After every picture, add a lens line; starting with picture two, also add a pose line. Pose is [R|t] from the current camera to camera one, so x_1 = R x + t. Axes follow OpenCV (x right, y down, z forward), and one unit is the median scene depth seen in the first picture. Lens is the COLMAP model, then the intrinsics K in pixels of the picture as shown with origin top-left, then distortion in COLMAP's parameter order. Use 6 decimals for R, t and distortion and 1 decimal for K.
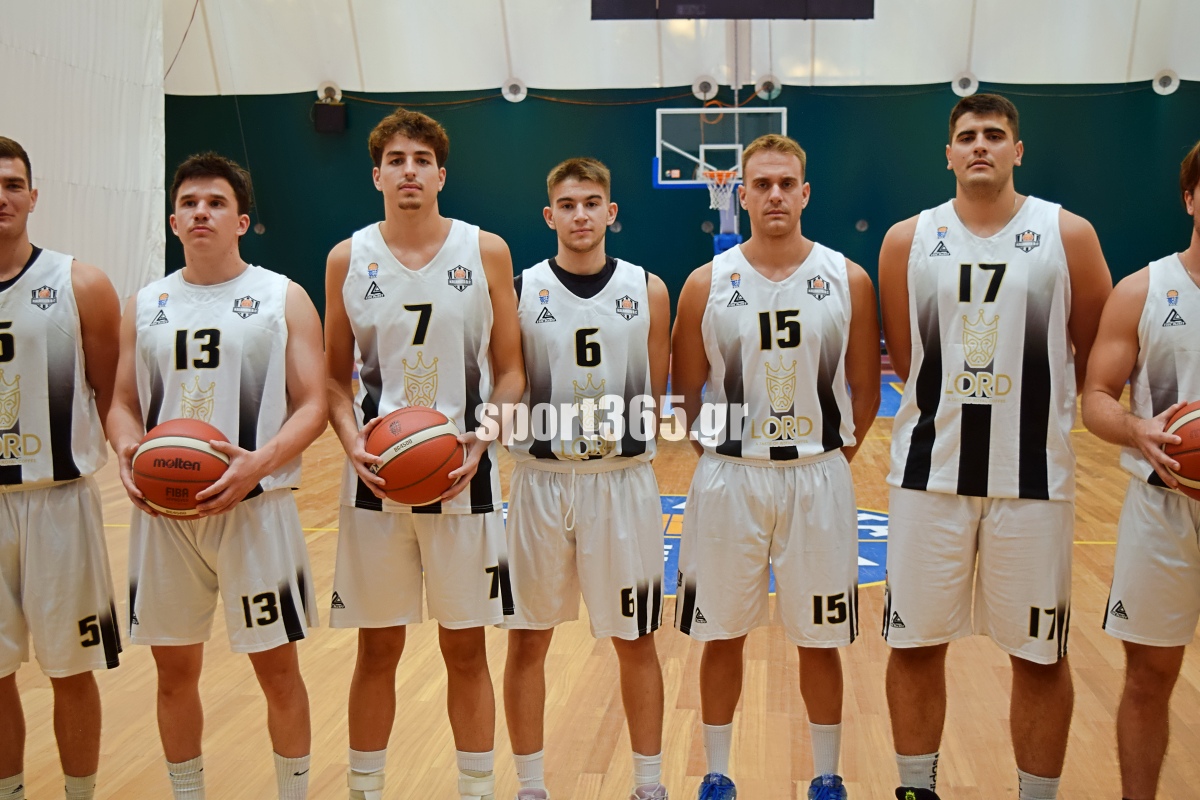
lens RADIAL K [[1572.3, 0, 601.0], [0, 1572.3, 401.8], [0, 0, 1]] dist [-0.029227, 0.005705]
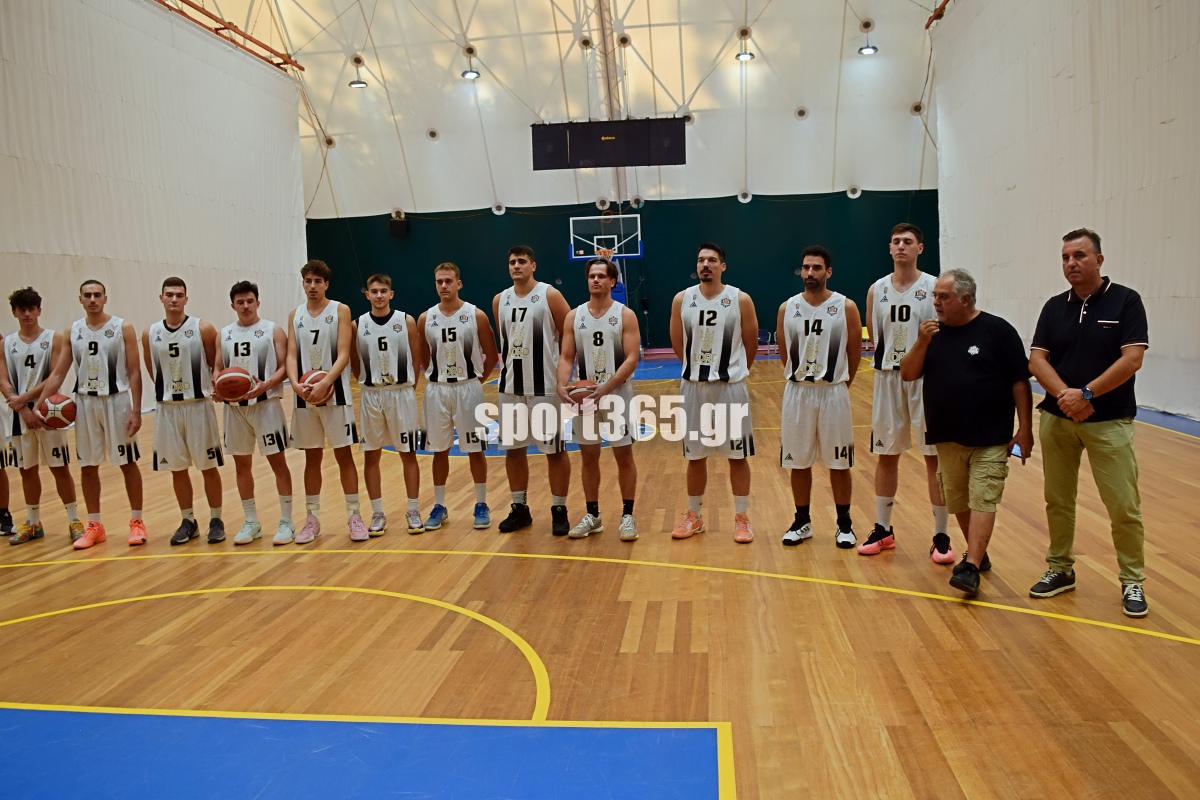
lens RADIAL K [[956.0, 0, 601.4], [0, 956.0, 400.3], [0, 0, 1]] dist [-0.081755, 0.006977]
pose [[0.999329, -0.036425, -0.003727, 0.378745], [0.036487, 0.999167, 0.018288, 0.048296], [0.003058, -0.018411, 0.999826, -0.673727]]
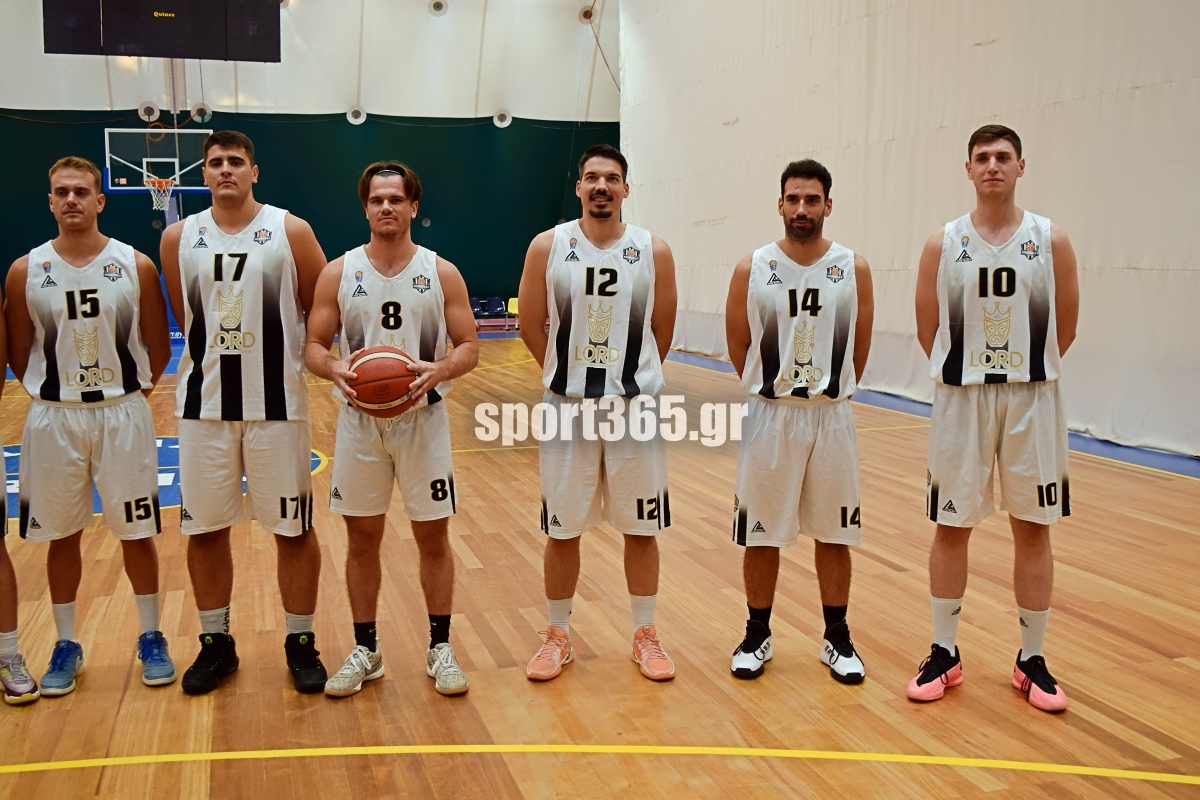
lens RADIAL K [[1216.0, 0, 597.5], [0, 1216.0, 399.9], [0, 0, 1]] dist [-0.065770, 0.004578]
pose [[0.922936, -0.049297, 0.381785, 0.124669], [0.036400, 0.998499, 0.040934, 0.009591], [-0.383229, -0.023883, 0.923344, -0.115289]]
